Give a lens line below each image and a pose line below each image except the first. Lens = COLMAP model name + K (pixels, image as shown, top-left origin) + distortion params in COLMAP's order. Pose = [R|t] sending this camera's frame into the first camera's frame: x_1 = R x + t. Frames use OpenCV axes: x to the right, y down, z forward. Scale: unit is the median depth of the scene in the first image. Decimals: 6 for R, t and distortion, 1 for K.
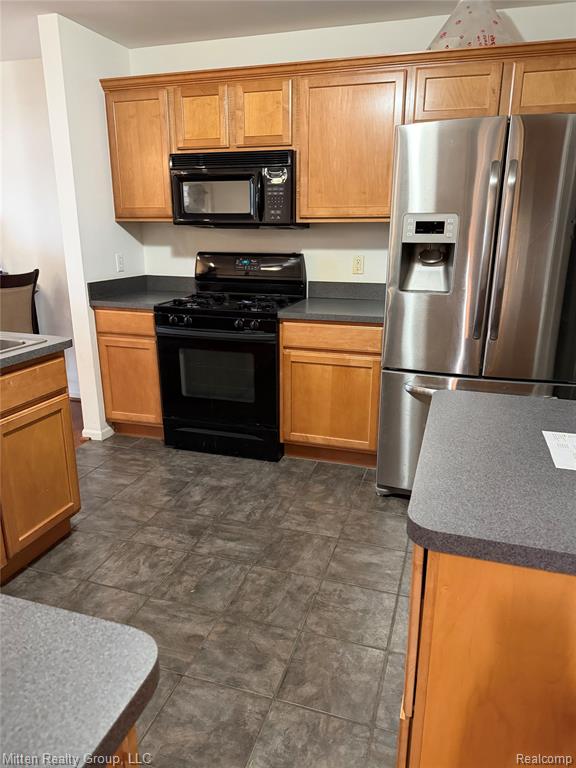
lens RADIAL K [[534.6, 0, 290.9], [0, 534.6, 389.8], [0, 0, 1]] dist [0.114507, -0.161697]
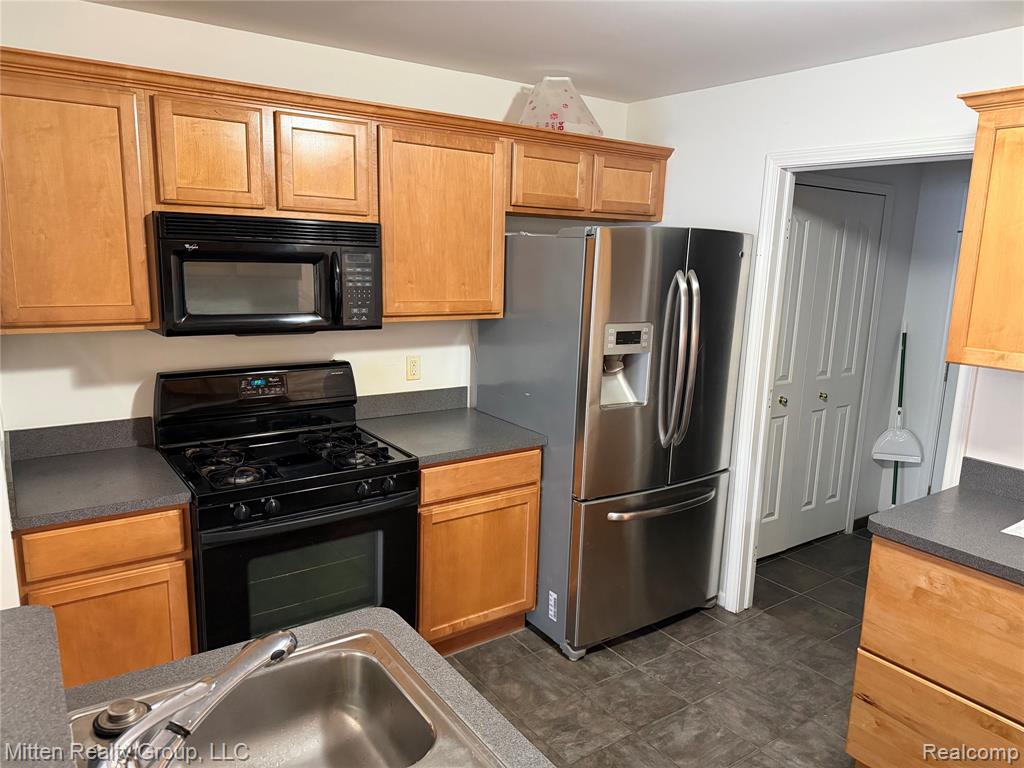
lens RADIAL K [[712.8, 0, 509.5], [0, 712.8, 391.1], [0, 0, 1]] dist [0.114507, -0.161697]
pose [[0.605129, -0.139875, 0.783743, -0.625683], [0.203986, 0.978823, 0.017192, -0.212405], [-0.769551, 0.149469, 0.620847, 0.332899]]
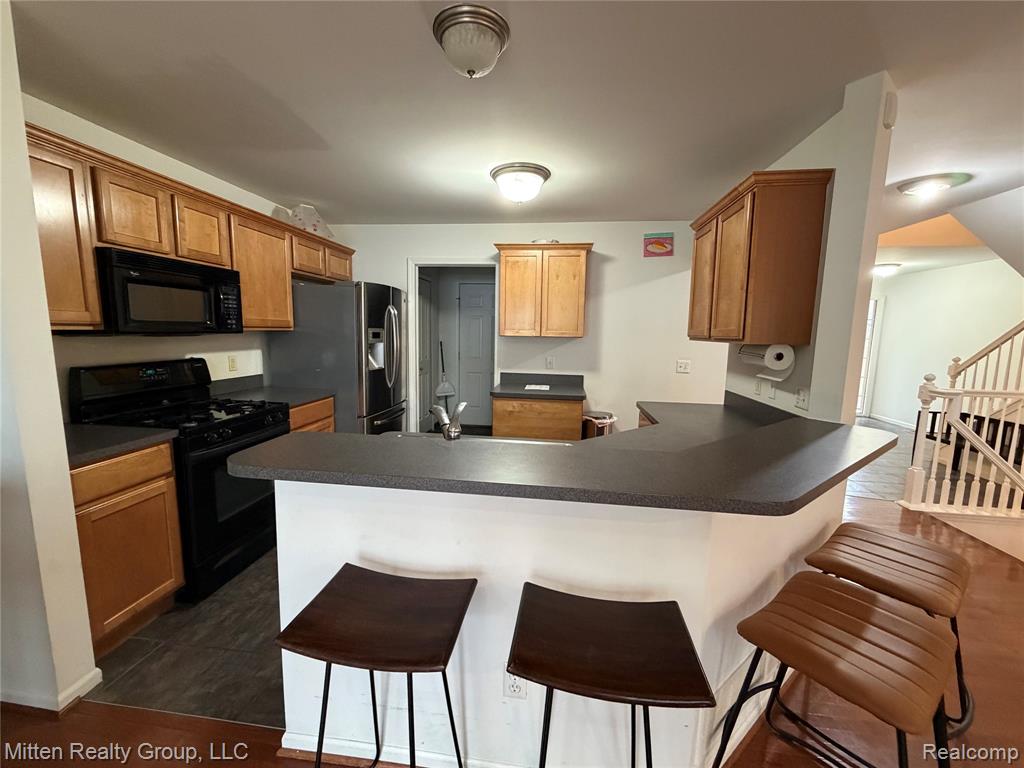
lens RADIAL K [[415.6, 0, 508.2], [0, 415.6, 382.1], [0, 0, 1]] dist [-0.001722, 0.003648]
pose [[-0.179204, -0.128733, 0.975353, -0.977798], [0.262672, 0.949152, 0.173536, -0.213774], [-0.948098, 0.287296, -0.136277, 0.625402]]
